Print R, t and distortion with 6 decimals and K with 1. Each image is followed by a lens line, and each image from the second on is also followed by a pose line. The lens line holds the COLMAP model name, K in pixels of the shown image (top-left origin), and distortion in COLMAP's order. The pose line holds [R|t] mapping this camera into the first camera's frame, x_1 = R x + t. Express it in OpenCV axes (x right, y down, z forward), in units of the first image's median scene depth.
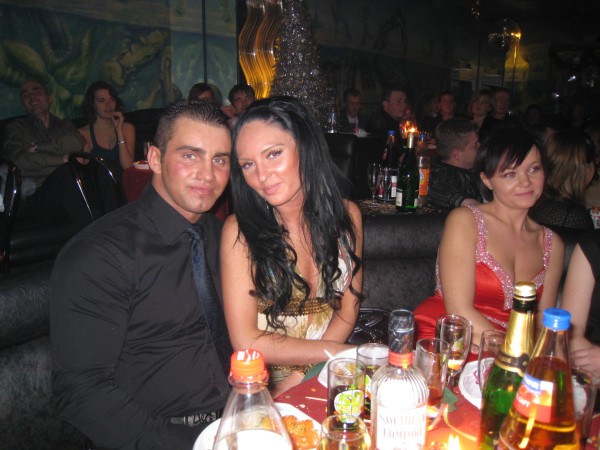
lens RADIAL K [[514.5, 0, 287.6], [0, 514.5, 238.3], [0, 0, 1]] dist [-0.140112, 0.097574]
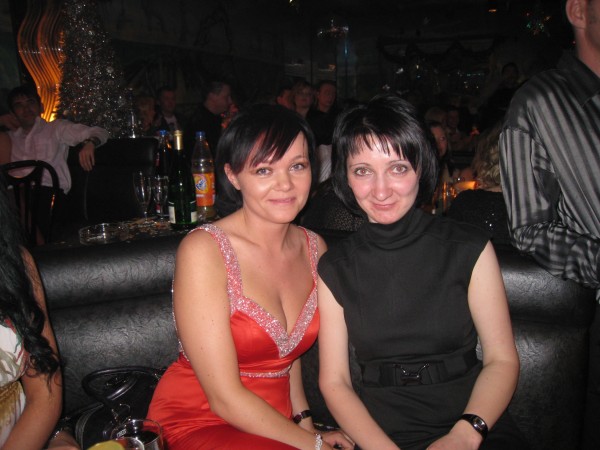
lens RADIAL K [[514.5, 0, 285.1], [0, 514.5, 238.0], [0, 0, 1]] dist [-0.140112, 0.097574]
pose [[0.962260, -0.101230, 0.252604, 0.081349], [0.103079, 0.994655, 0.005940, -0.012013], [-0.251856, 0.020323, 0.967551, 0.083158]]
